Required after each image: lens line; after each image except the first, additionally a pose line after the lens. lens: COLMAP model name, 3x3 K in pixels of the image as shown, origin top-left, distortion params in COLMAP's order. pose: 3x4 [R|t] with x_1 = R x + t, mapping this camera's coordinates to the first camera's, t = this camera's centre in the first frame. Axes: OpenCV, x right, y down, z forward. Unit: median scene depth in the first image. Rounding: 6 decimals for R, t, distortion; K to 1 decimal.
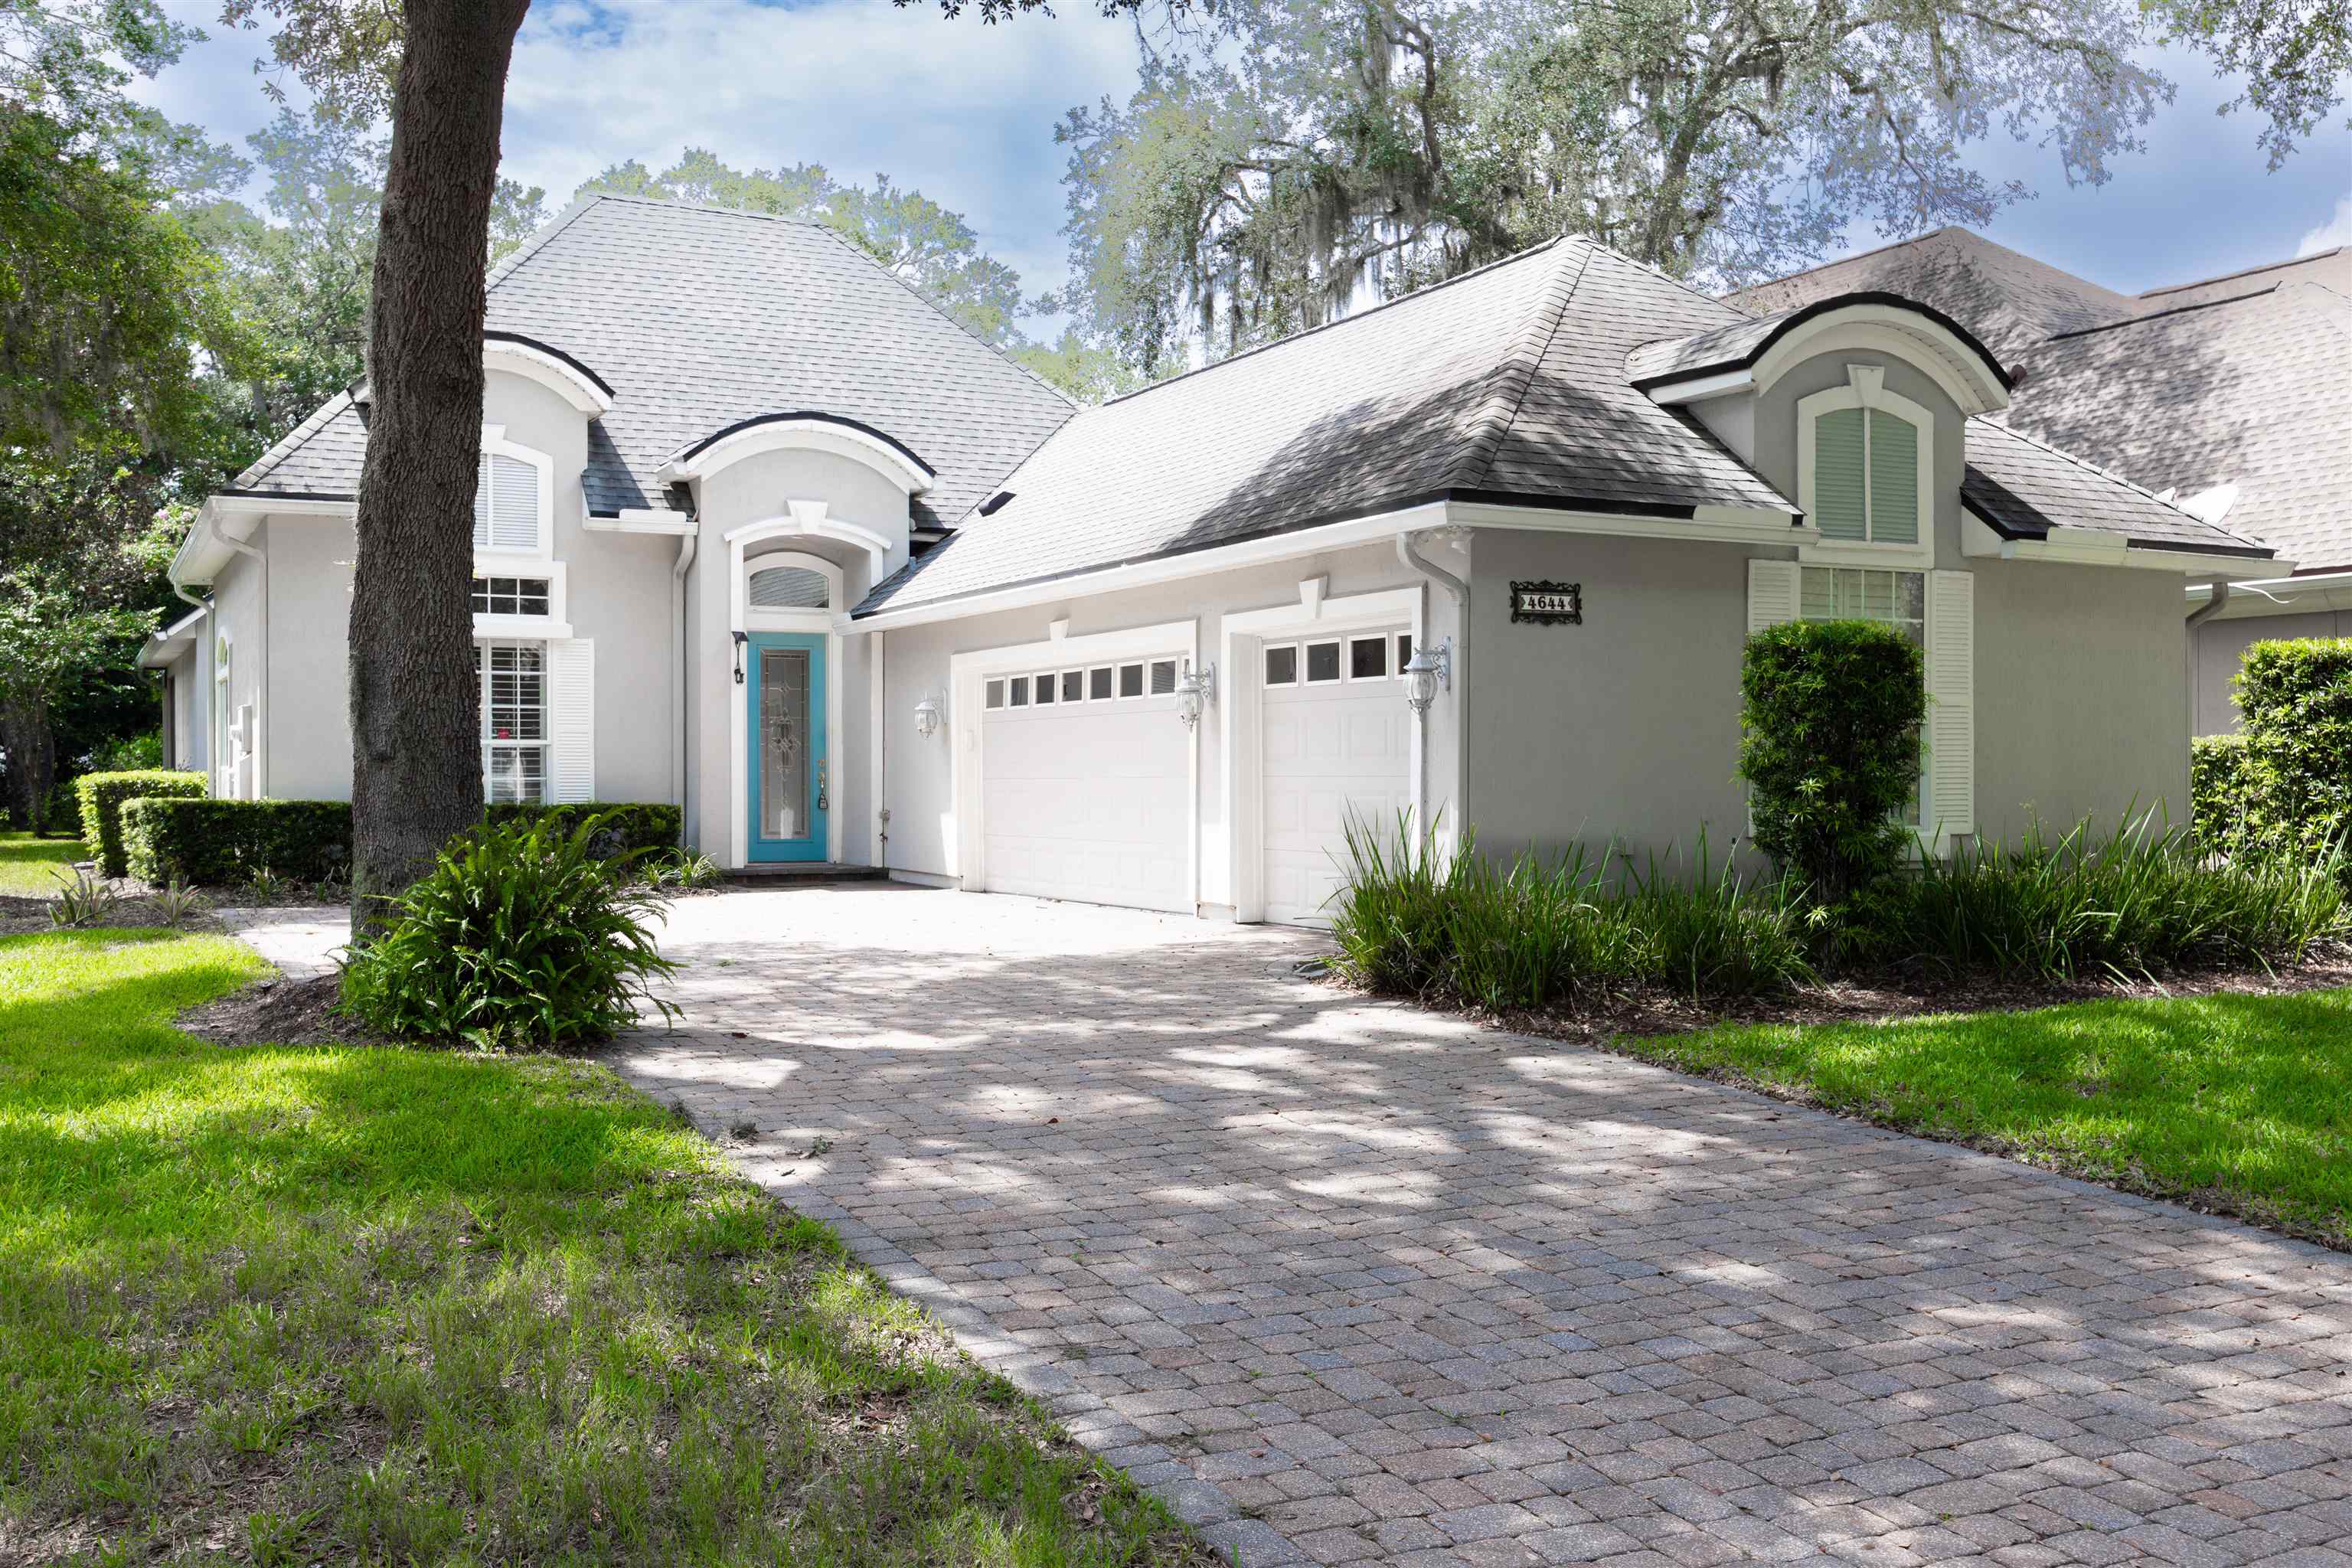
lens RADIAL K [[2358.9, 0, 1178.5], [0, 2358.9, 791.1], [0, 0, 1]] dist [0.011781, 0.000000]
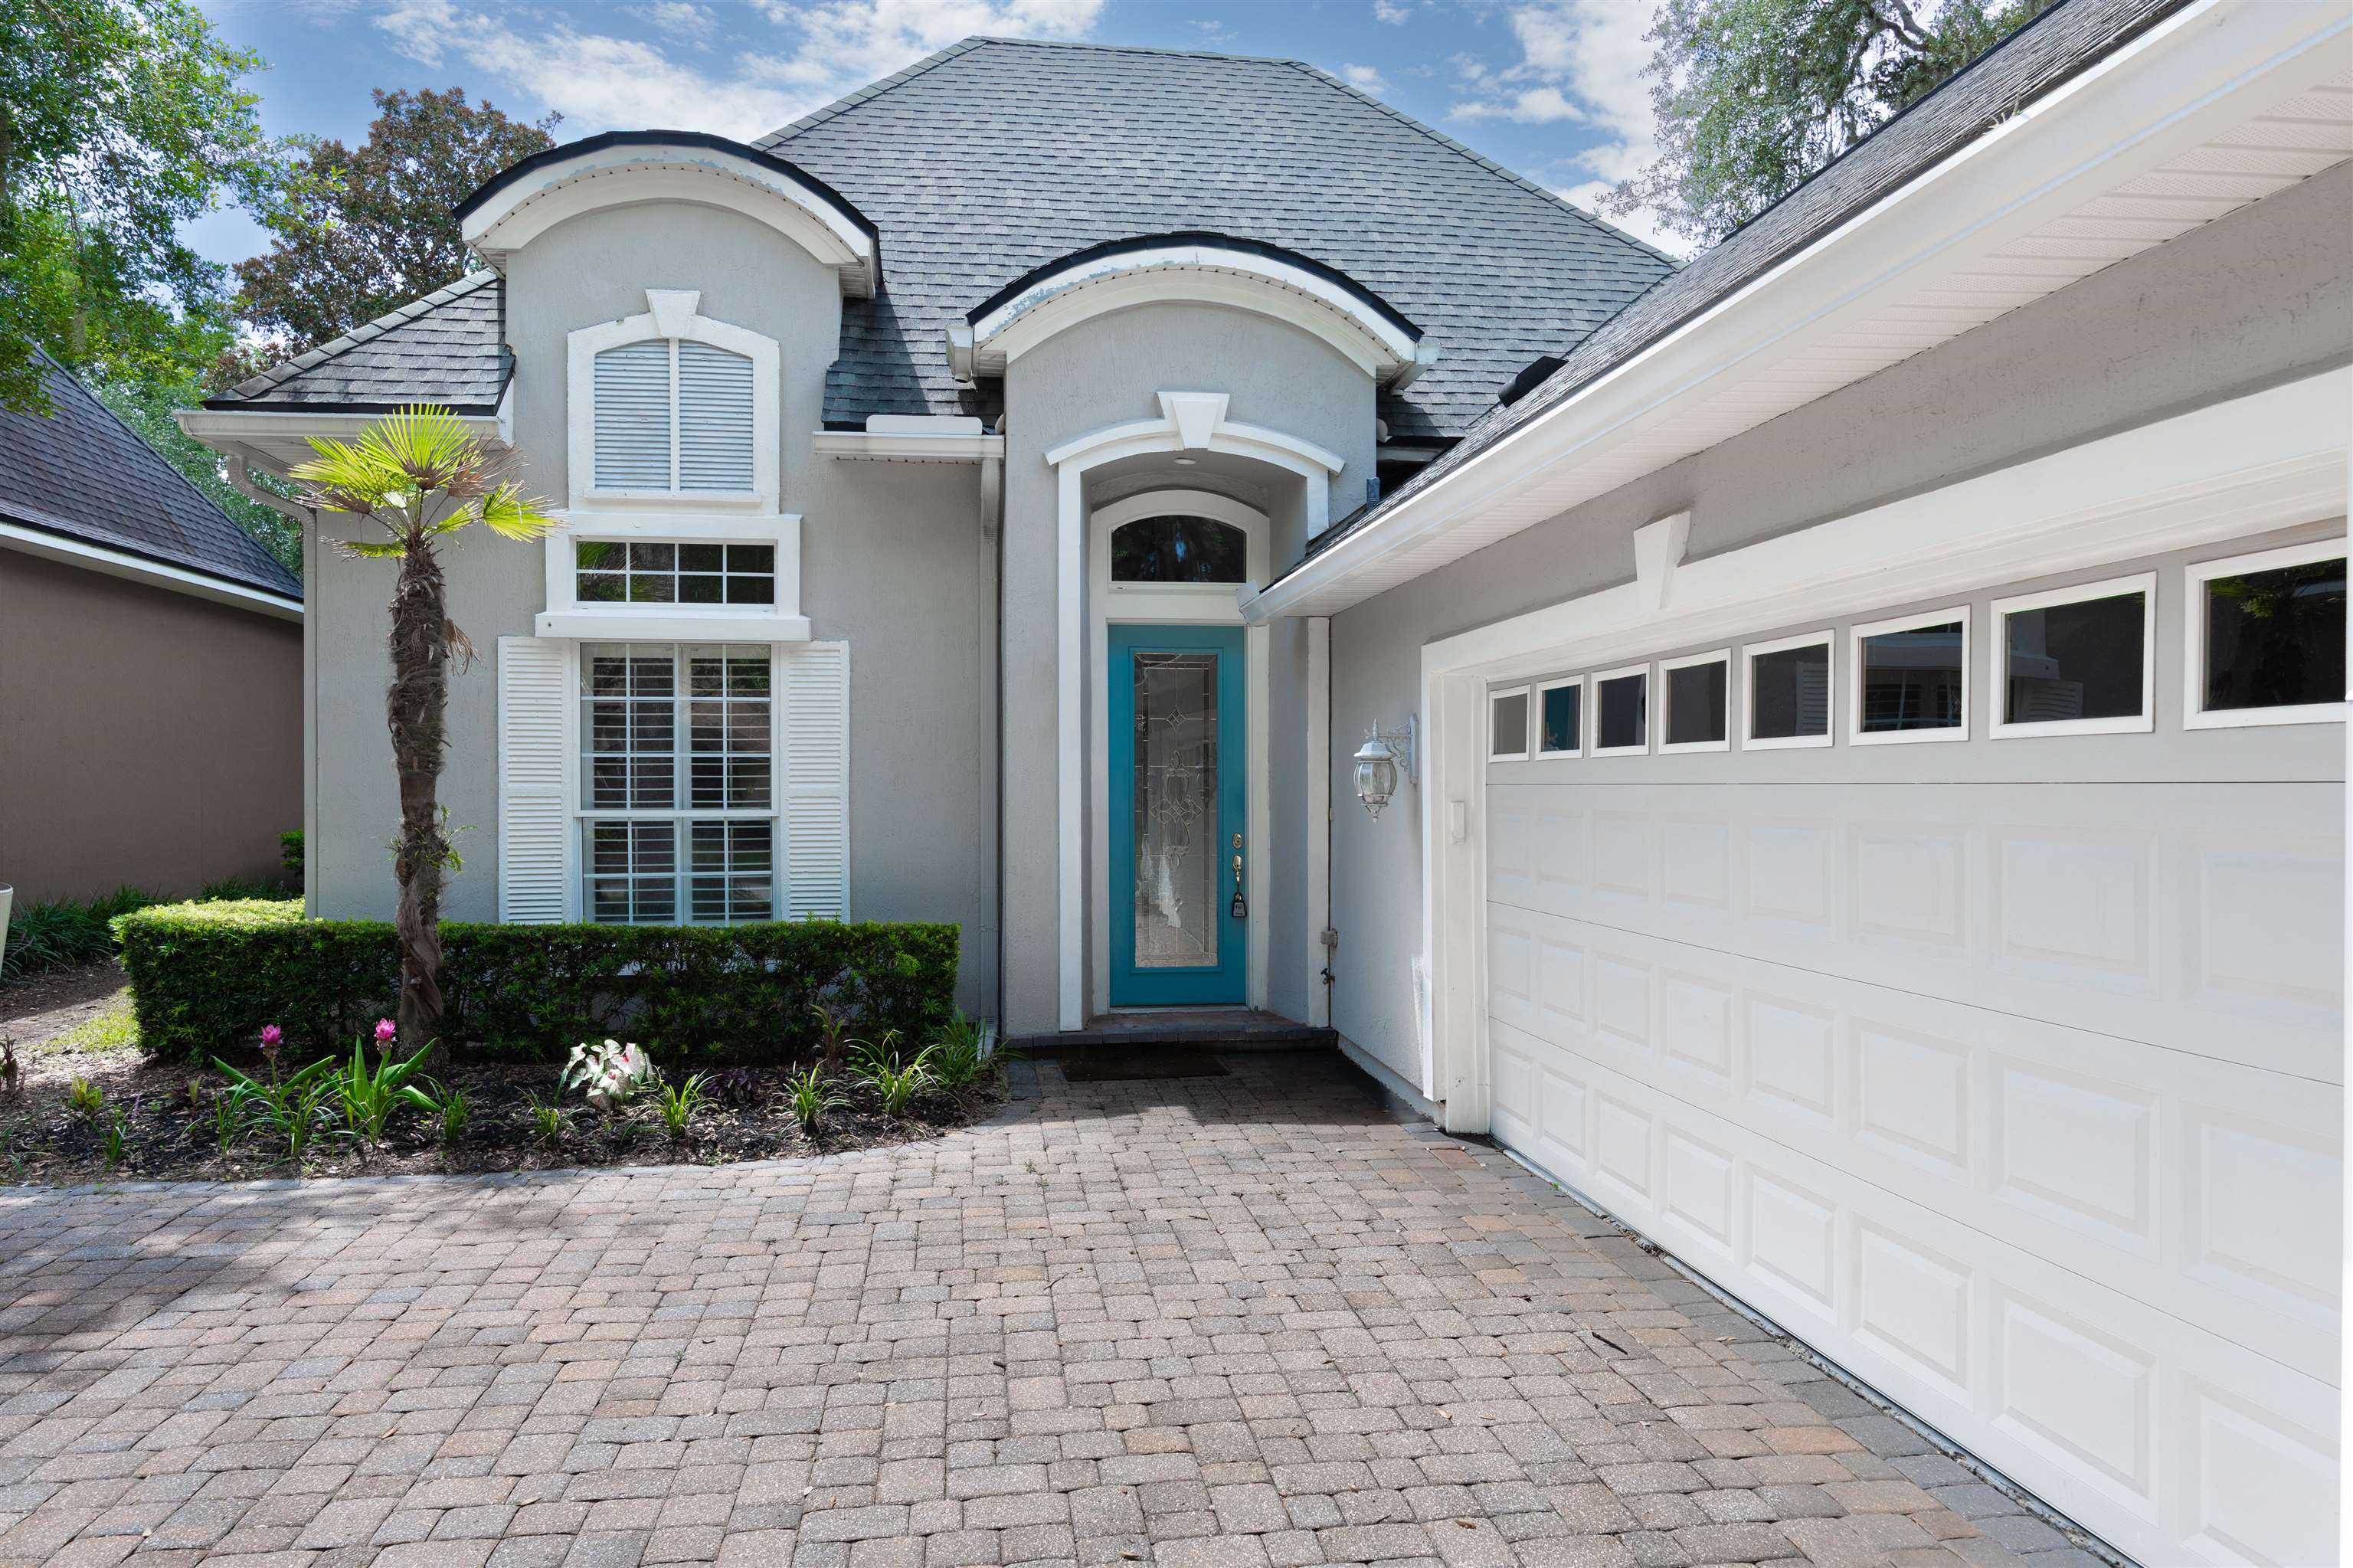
lens RADIAL K [[1579.1, 0, 1181.6], [0, 1579.1, 794.6], [0, 0, 1]] dist [-0.006657, -0.001743]
pose [[0.946754, 0.001770, -0.321954, -0.036495], [-0.000028, 0.999985, 0.005418, -0.027224], [0.321959, -0.005121, 0.946740, 0.642844]]
